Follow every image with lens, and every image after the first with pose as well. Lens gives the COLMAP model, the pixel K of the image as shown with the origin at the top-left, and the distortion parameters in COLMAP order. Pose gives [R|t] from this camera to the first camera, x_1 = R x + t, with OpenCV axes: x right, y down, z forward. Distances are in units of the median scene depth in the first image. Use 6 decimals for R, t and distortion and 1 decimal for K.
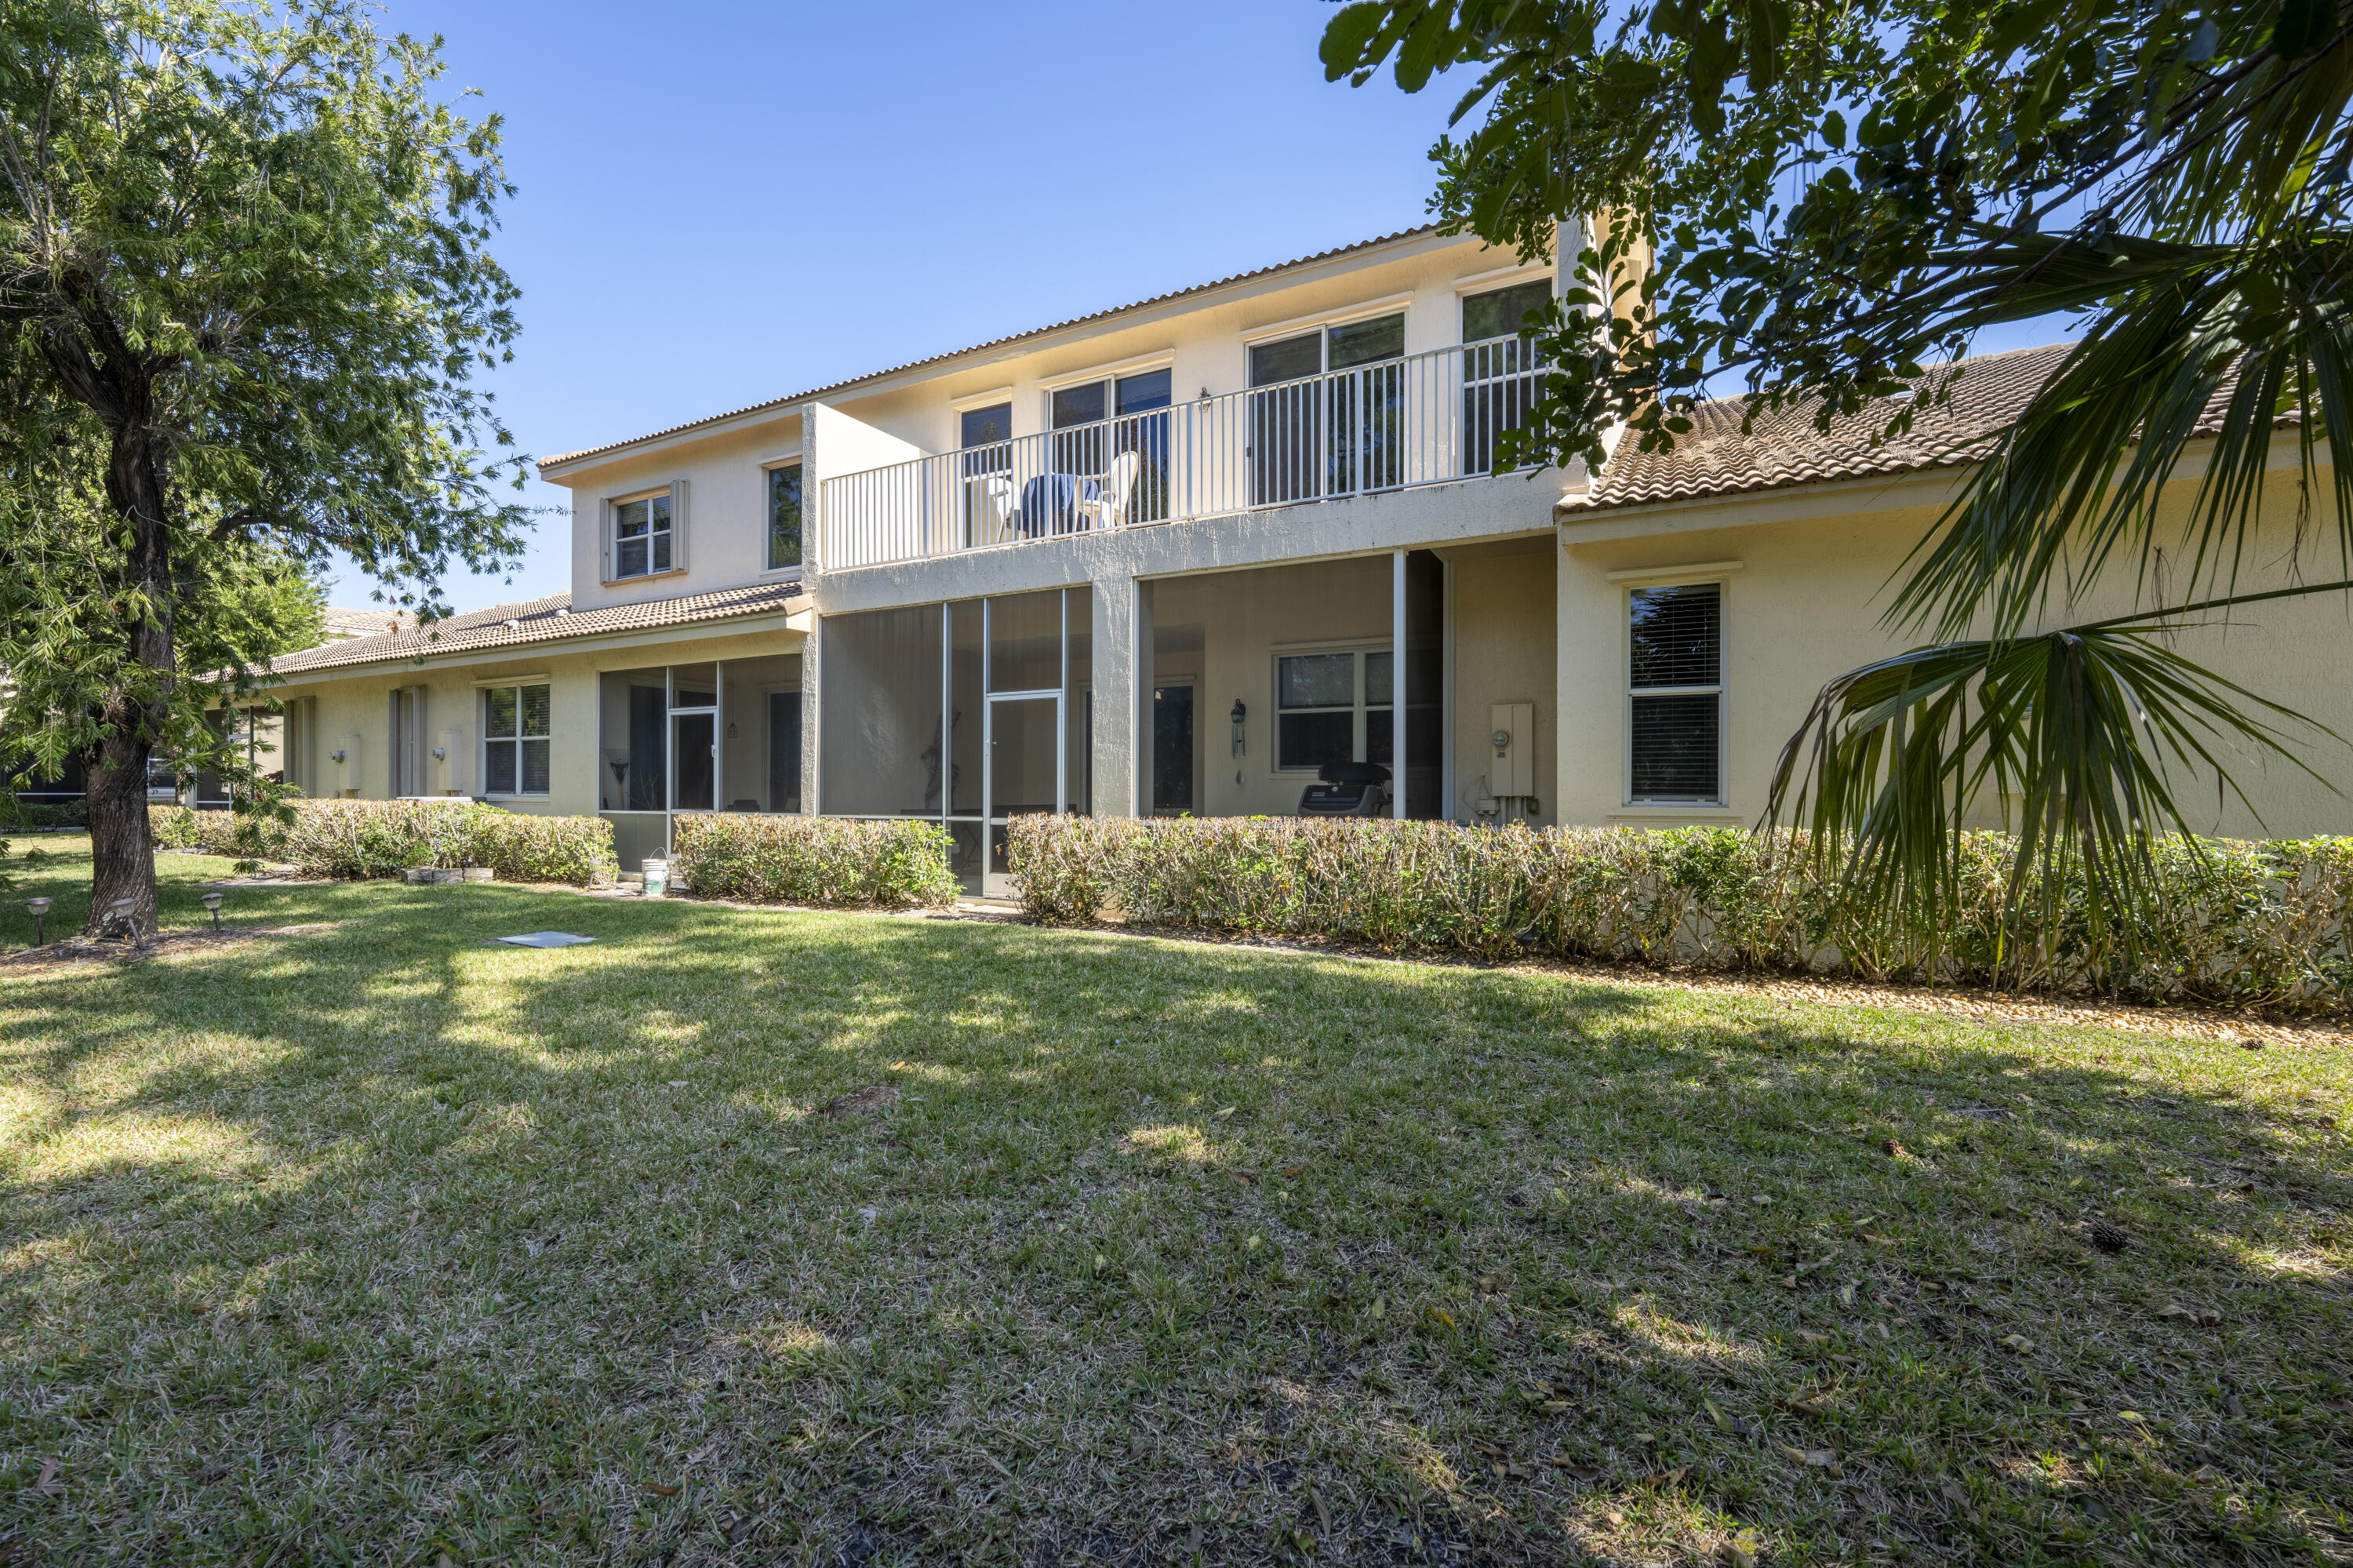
lens RADIAL K [[968.7, 0, 1168.0], [0, 968.7, 784.3], [0, 0, 1]] dist [-0.000442, -0.000235]
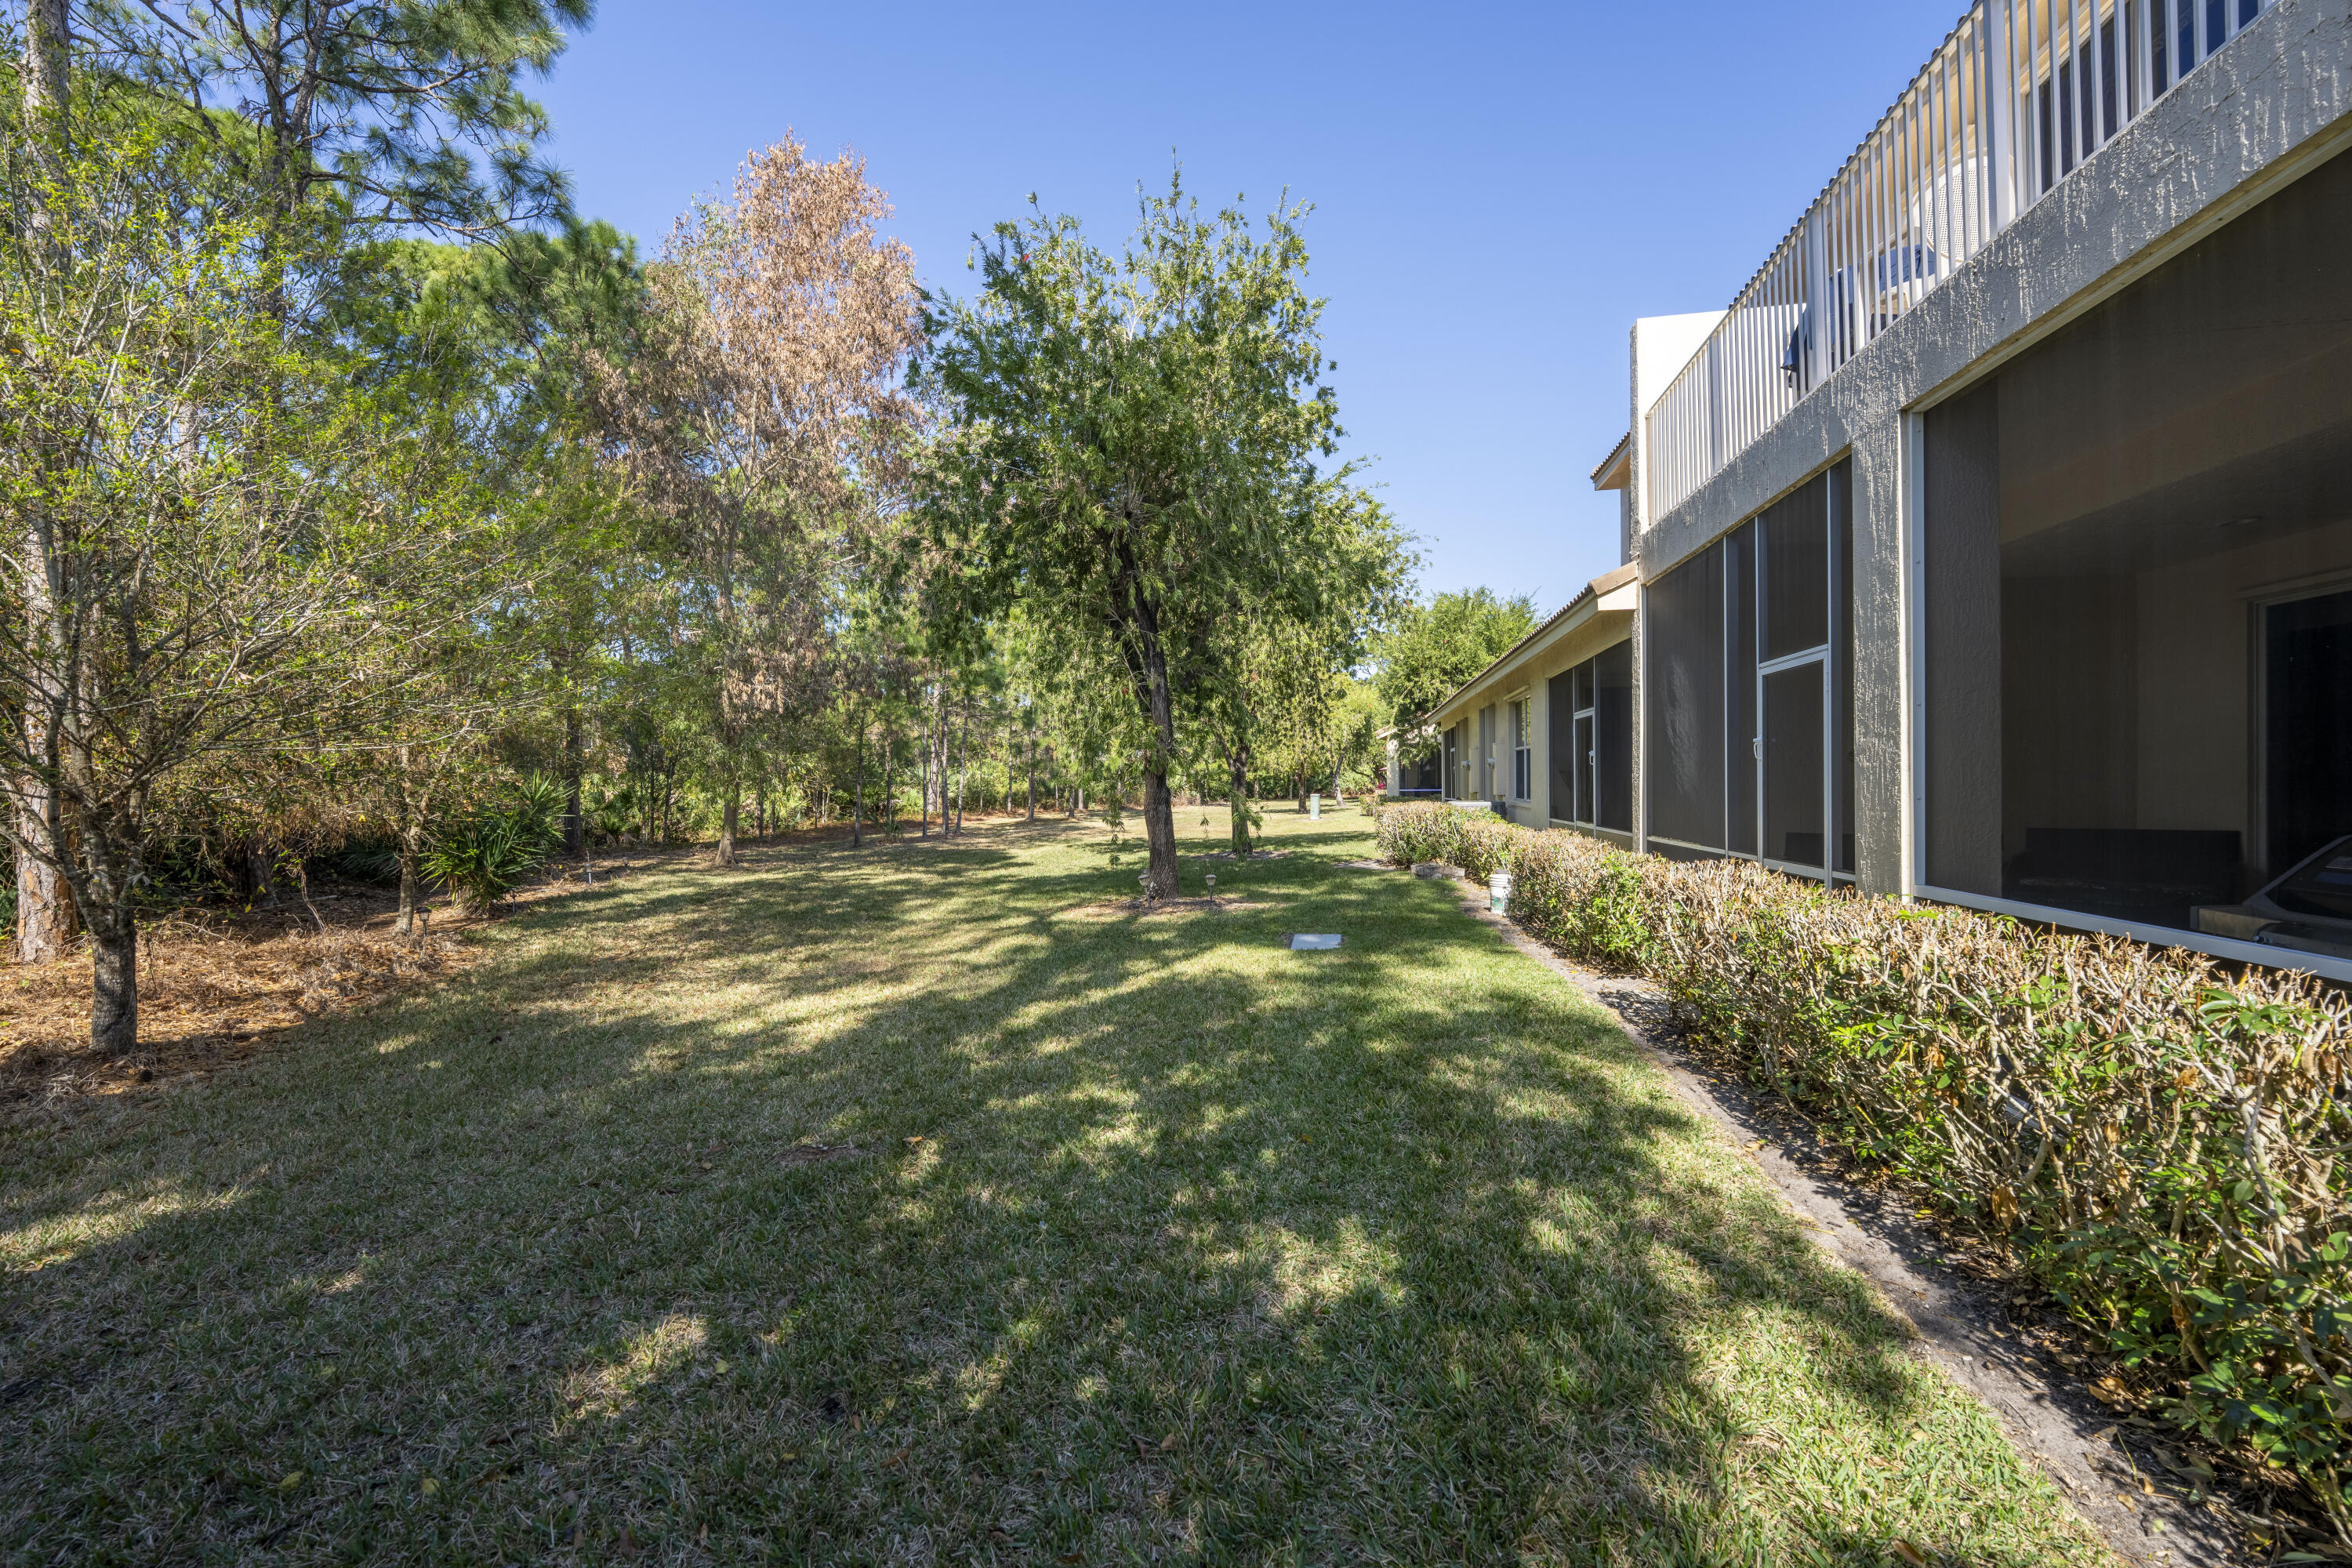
lens RADIAL K [[968.2, 0, 1167.5], [0, 968.2, 784.3], [0, 0, 1]] dist [-0.000442, -0.000235]
pose [[0.311425, -0.003285, -0.950265, 0.299103], [0.007976, 0.999968, -0.000843, -0.016905], [0.950237, -0.007316, 0.311441, 0.430127]]
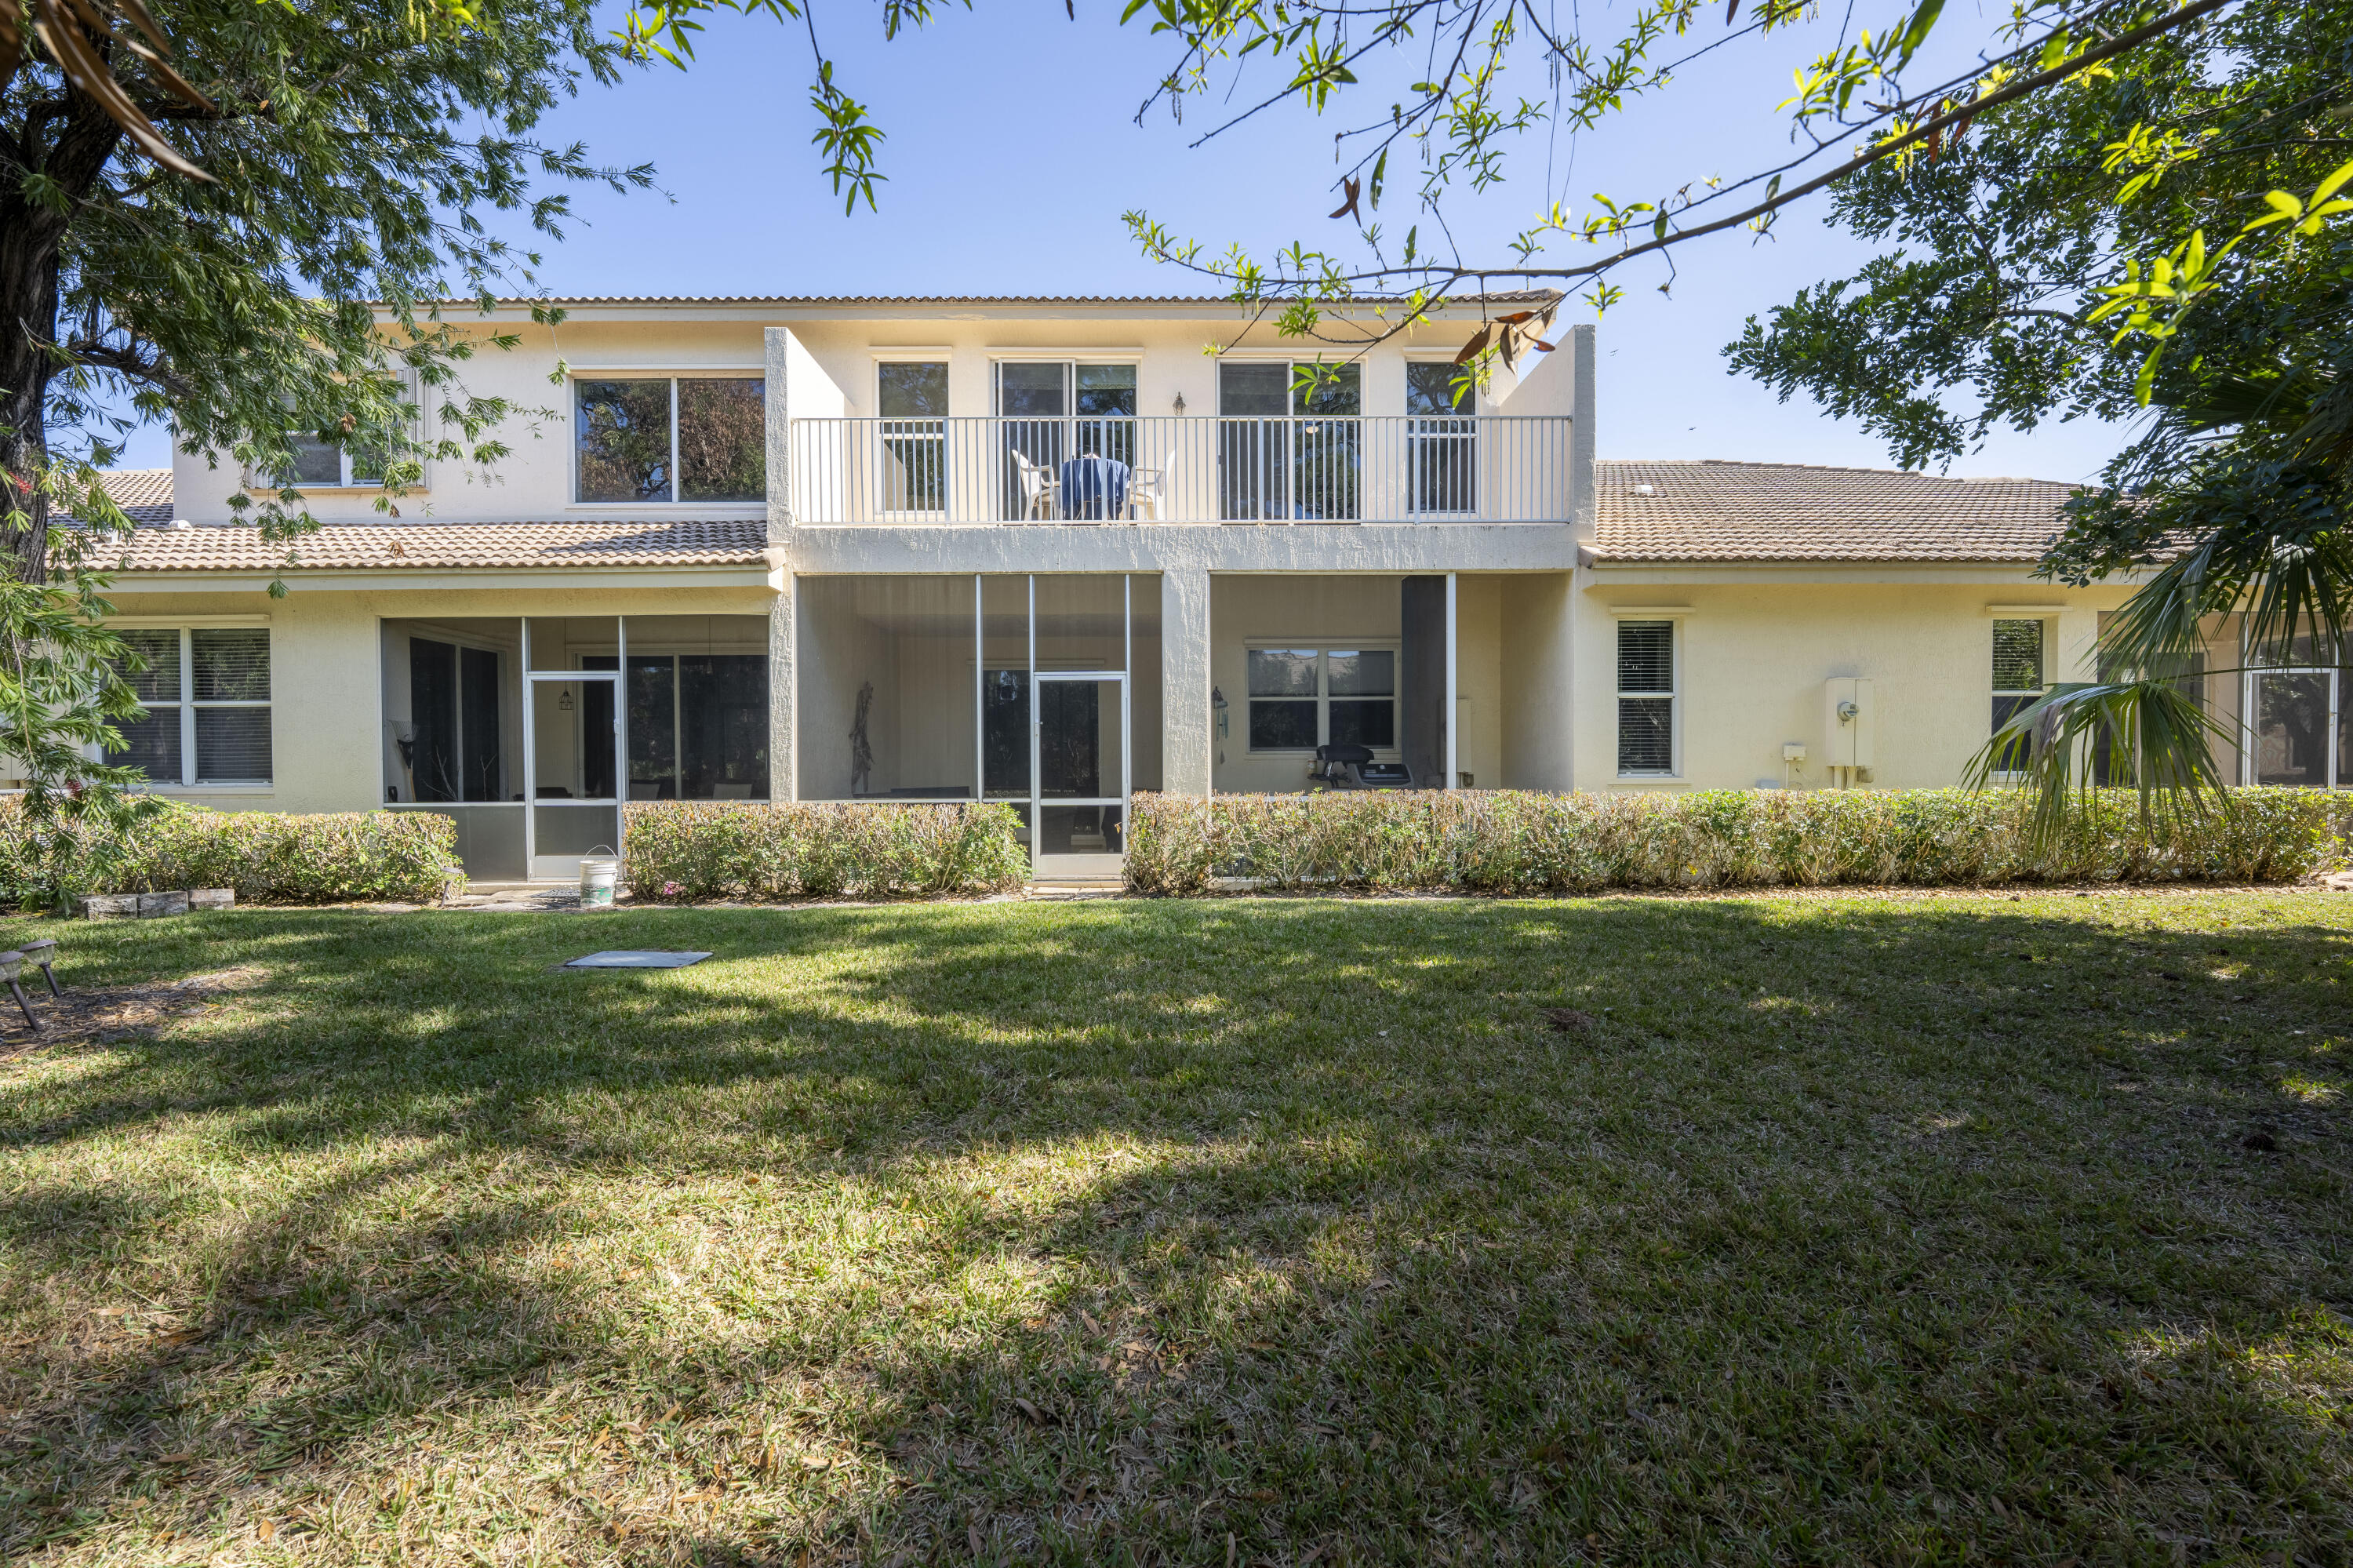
lens RADIAL K [[968.7, 0, 1168.0], [0, 968.7, 784.3], [0, 0, 1]] dist [-0.000442, -0.000235]
pose [[0.873927, -0.015148, 0.485821, -0.547855], [0.006218, 0.999781, 0.019988, 0.000989], [-0.486017, -0.014447, 0.873830, 0.073360]]
